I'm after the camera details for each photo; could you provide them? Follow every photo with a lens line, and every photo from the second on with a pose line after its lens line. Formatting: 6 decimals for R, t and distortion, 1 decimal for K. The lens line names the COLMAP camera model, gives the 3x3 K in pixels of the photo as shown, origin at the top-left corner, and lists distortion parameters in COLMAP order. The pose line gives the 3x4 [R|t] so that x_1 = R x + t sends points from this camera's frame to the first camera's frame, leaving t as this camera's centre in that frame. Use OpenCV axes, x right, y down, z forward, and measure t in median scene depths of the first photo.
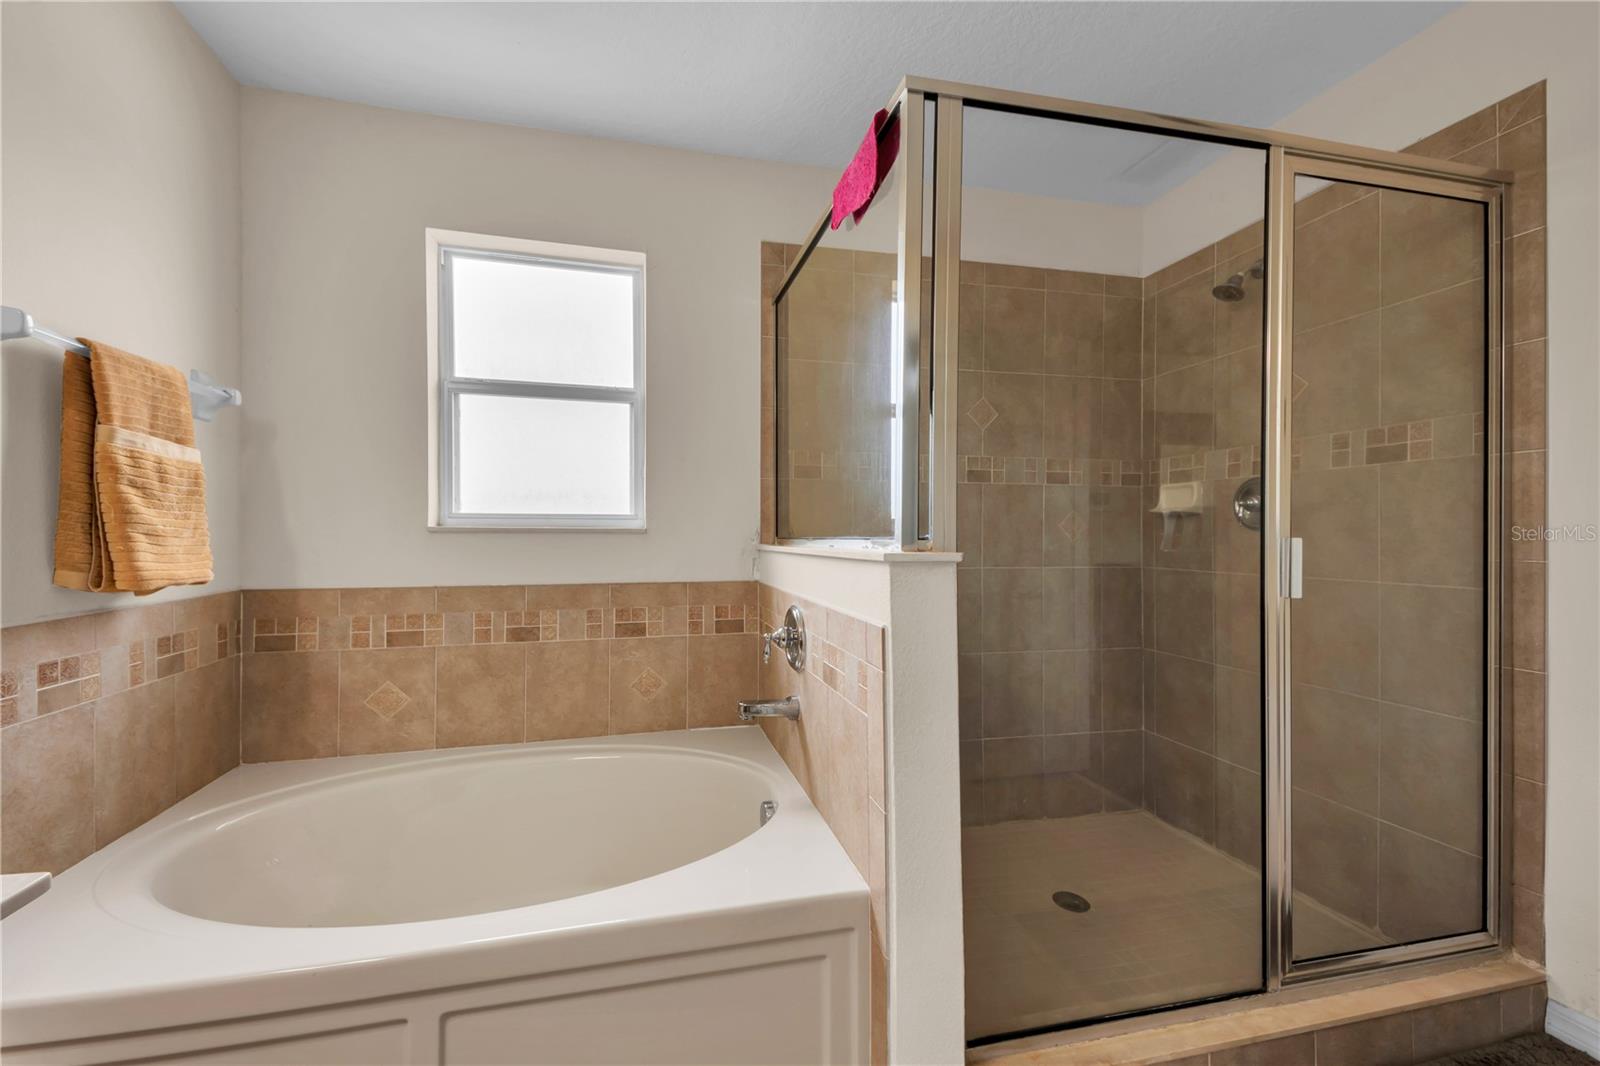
lens RADIAL K [[639.0, 0, 800.0], [0, 639.0, 533.0], [0, 0, 1]] dist [0.027618, -0.012936]
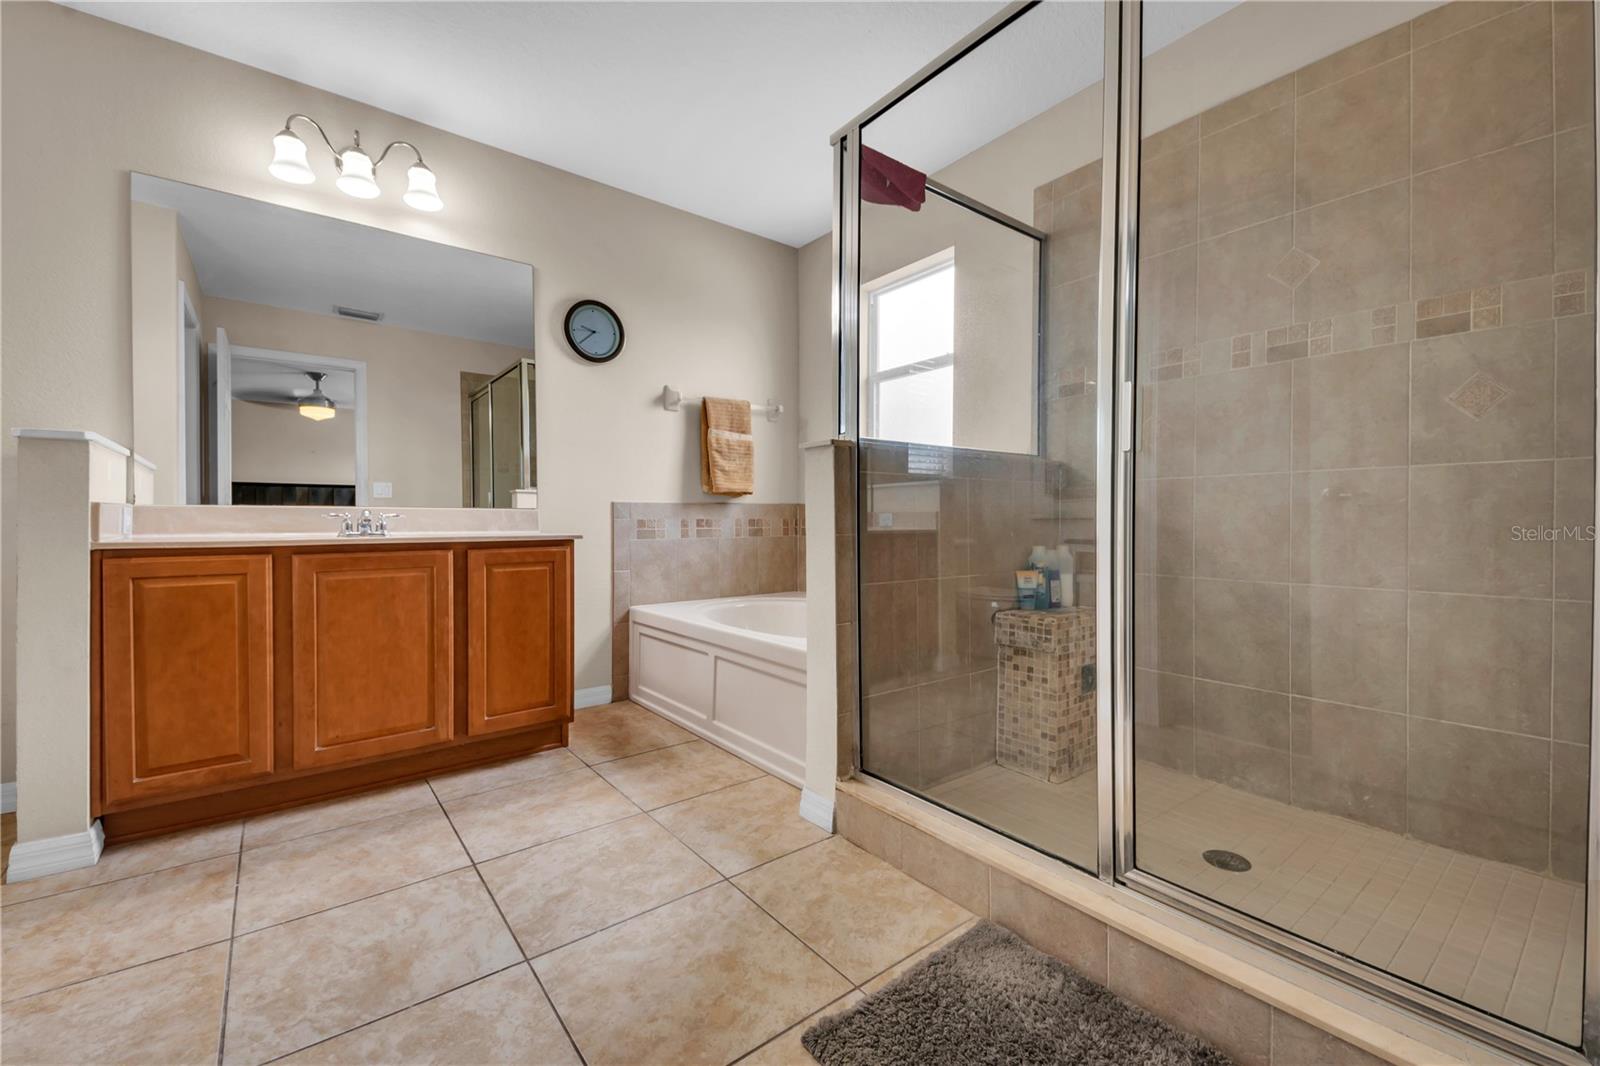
lens RADIAL K [[672.9, 0, 800.3], [0, 672.9, 537.8], [0, 0, 1]] dist [0.062789, -0.030613]
pose [[0.401039, 0.017264, -0.915898, 1.409582], [0.008203, 0.999715, 0.022435, 0.192973], [0.916024, -0.016510, 0.400783, 0.221718]]
